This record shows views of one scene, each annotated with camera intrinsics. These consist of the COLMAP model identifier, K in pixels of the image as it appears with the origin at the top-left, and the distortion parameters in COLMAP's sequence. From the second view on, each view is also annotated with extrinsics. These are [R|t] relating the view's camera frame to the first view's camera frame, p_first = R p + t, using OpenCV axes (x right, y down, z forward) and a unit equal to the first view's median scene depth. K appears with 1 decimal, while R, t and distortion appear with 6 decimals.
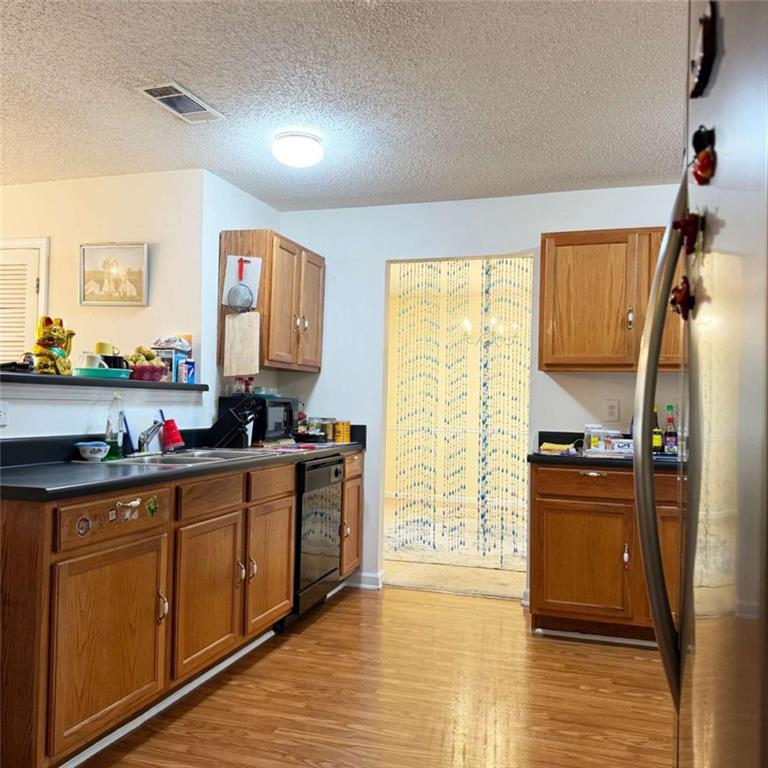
lens RADIAL K [[735.9, 0, 384.0], [0, 735.9, 384.0], [0, 0, 1]] dist [0.165733, -0.307116]
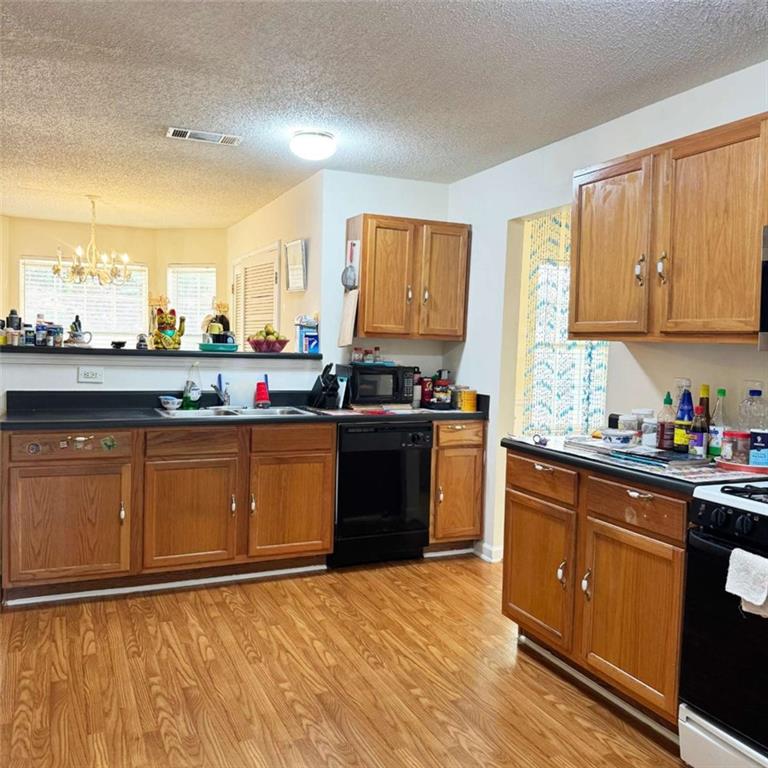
lens RADIAL K [[726.6, 0, 373.3], [0, 726.6, 383.1], [0, 0, 1]] dist [0.138653, -0.243639]
pose [[0.649809, 0.040354, -0.759026, 0.698028], [0.006093, 0.998281, 0.058291, -0.019946], [0.760073, -0.042503, 0.648446, 0.299987]]
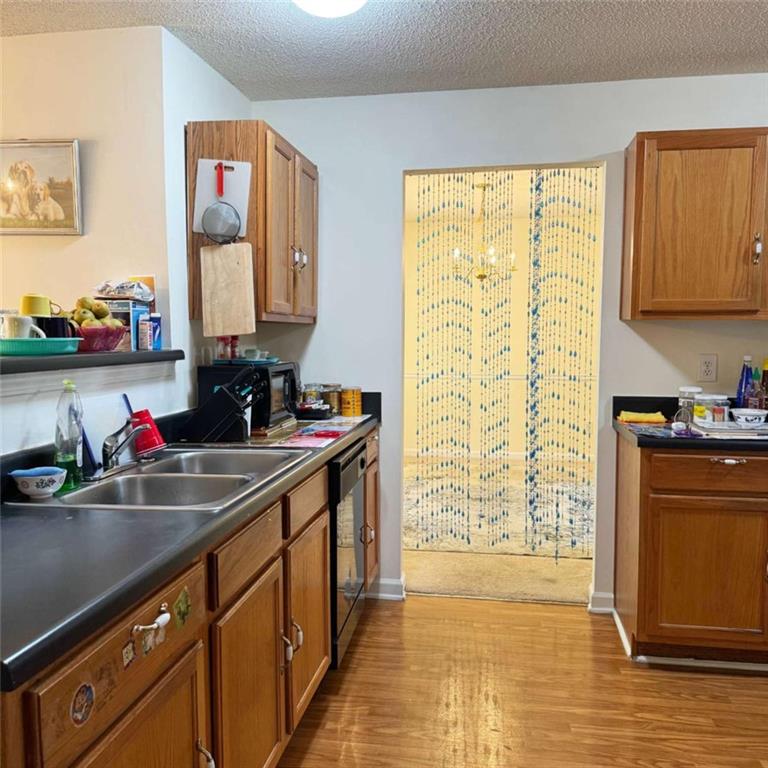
lens RADIAL K [[735.9, 0, 384.0], [0, 735.9, 384.0], [0, 0, 1]] dist [0.165733, -0.307116]
pose [[0.989204, -0.030738, 0.143284, -0.151000], [0.016425, 0.994849, 0.100028, -0.033762], [-0.145621, -0.096594, 0.984614, 0.284105]]
